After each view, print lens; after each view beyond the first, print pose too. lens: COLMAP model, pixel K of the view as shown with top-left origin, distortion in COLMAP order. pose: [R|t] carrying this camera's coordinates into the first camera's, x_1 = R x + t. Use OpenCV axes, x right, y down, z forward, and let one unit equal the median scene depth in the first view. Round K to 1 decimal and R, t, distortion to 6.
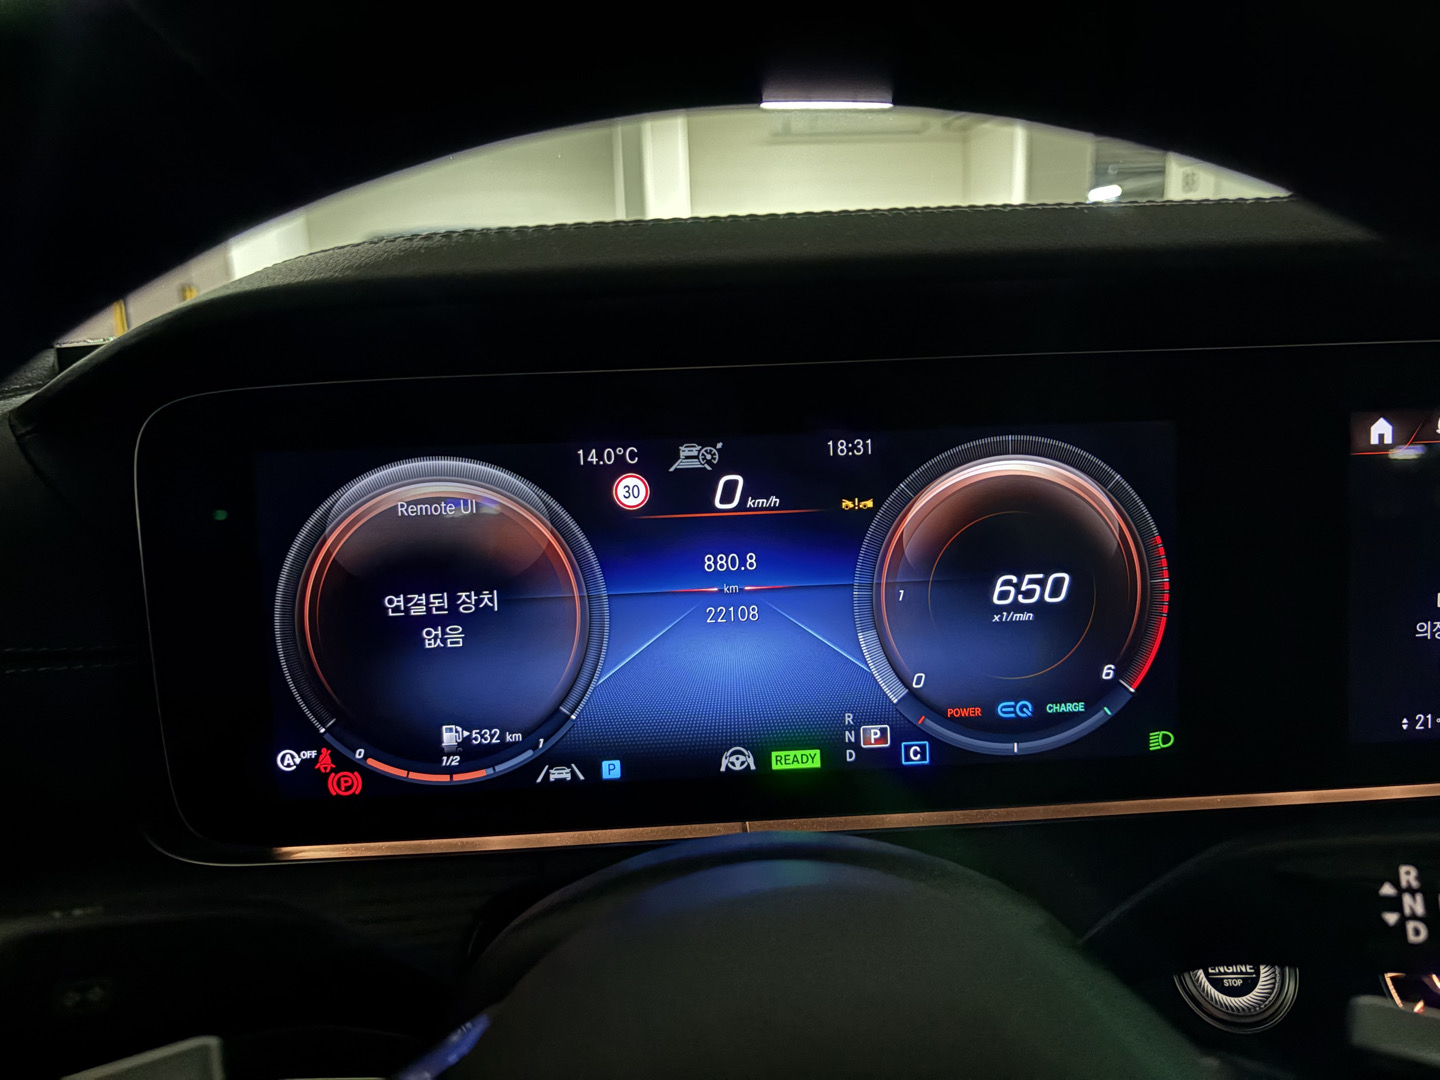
lens RADIAL K [[1086.3, 0, 715.2], [0, 1086.3, 538.1], [0, 0, 1]] dist [0.009949, 0.009387]
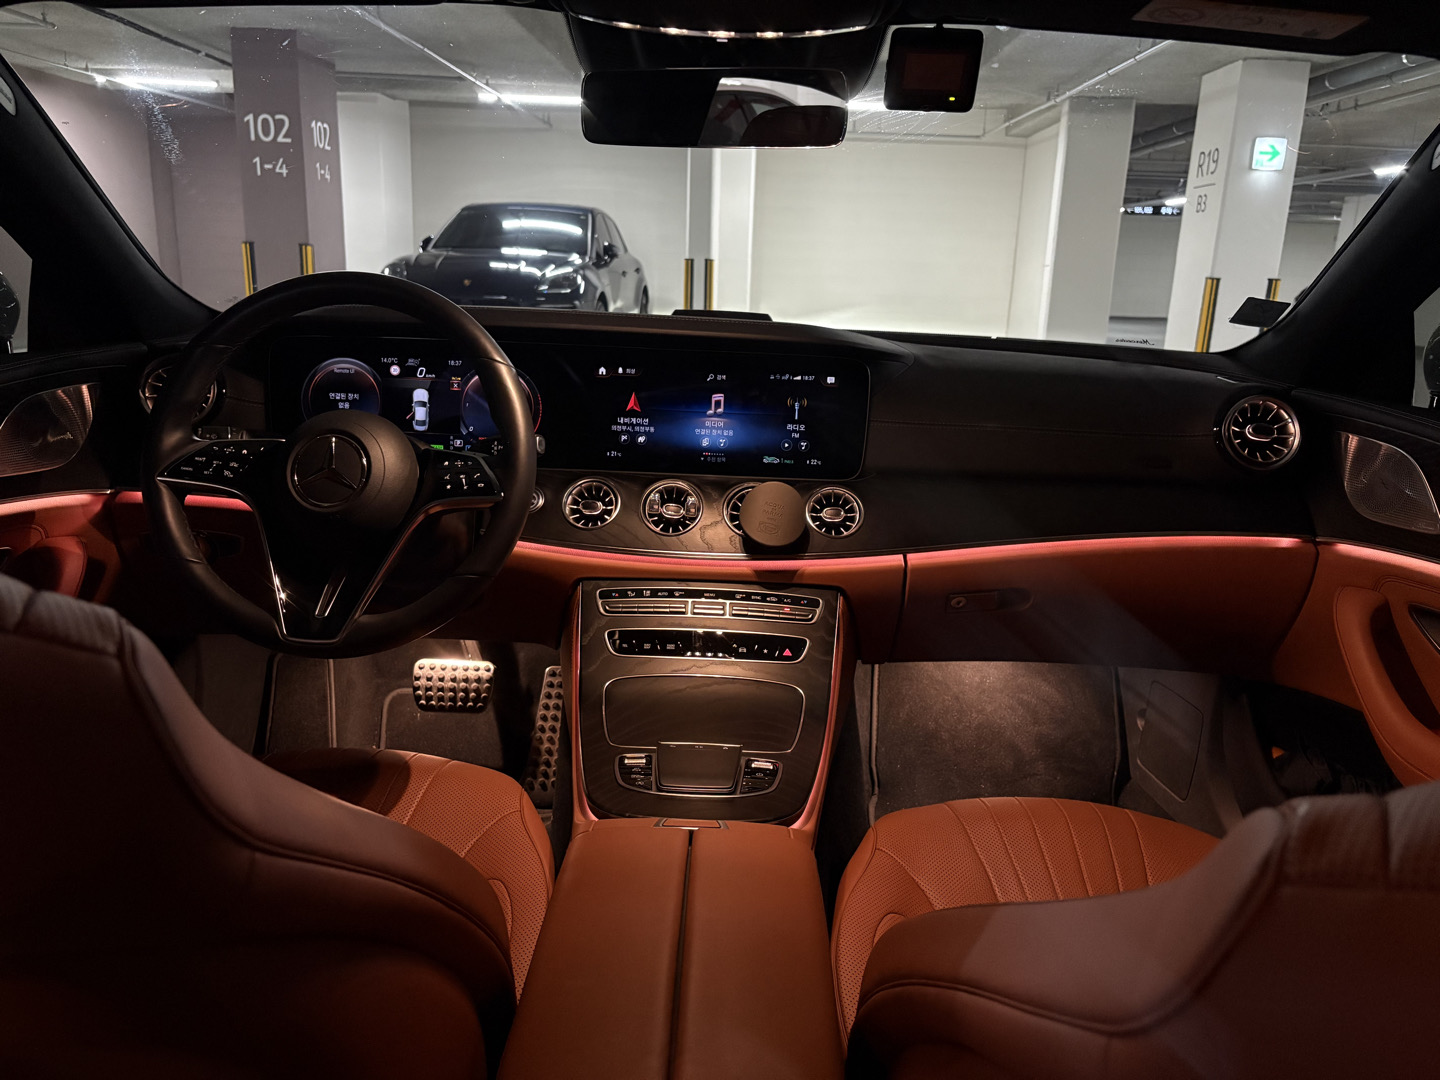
lens RADIAL K [[1086.3, 0, 723.9], [0, 1086.3, 548.0], [0, 0, 1]] dist [0.009949, 0.009387]
pose [[0.992646, 0.086555, -0.084626, 1.411448], [-0.083537, 0.995758, 0.038580, 0.326814], [0.087607, -0.031227, 0.995666, -2.638699]]
